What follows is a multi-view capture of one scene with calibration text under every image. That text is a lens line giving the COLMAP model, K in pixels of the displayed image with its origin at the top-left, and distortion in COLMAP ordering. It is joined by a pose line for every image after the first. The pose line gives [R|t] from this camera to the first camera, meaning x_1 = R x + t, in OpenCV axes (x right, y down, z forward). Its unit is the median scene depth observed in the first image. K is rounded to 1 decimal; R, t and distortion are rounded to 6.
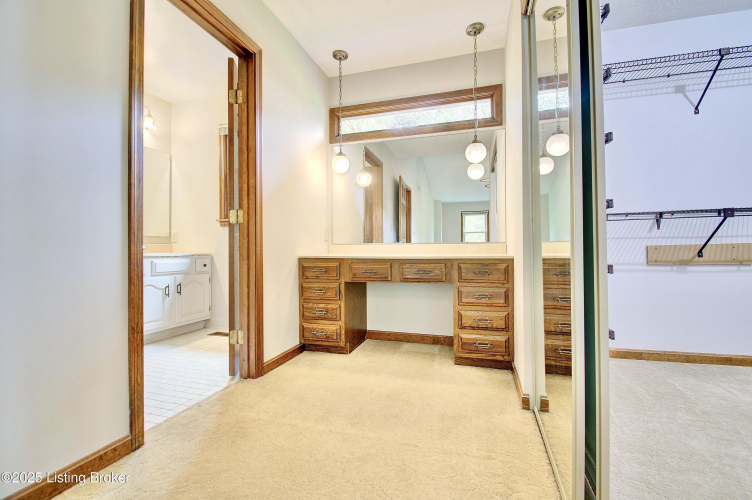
lens RADIAL K [[327.5, 0, 377.8], [0, 327.5, 246.9], [0, 0, 1]] dist [-0.002778, -0.004256]
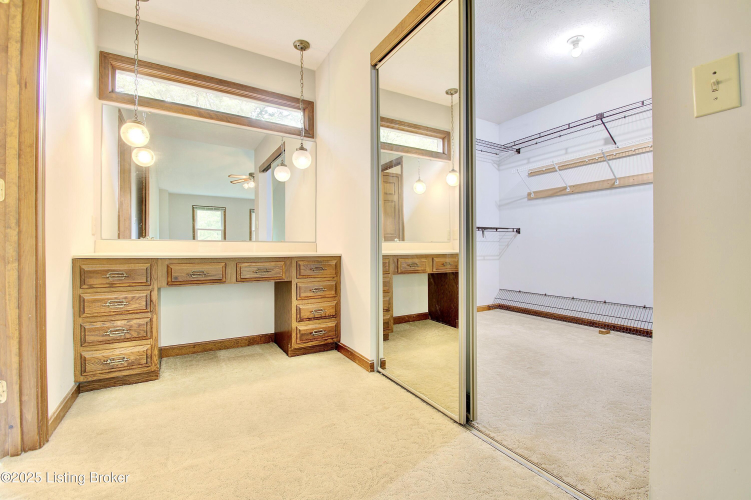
lens RADIAL K [[327.1, 0, 380.5], [0, 327.1, 245.7], [0, 0, 1]] dist [-0.002778, -0.004256]
pose [[0.665703, 0.012682, 0.746109, -0.338461], [-0.013050, 0.999901, -0.005352, 0.002253], [-0.746102, -0.006174, 0.665803, 0.079907]]
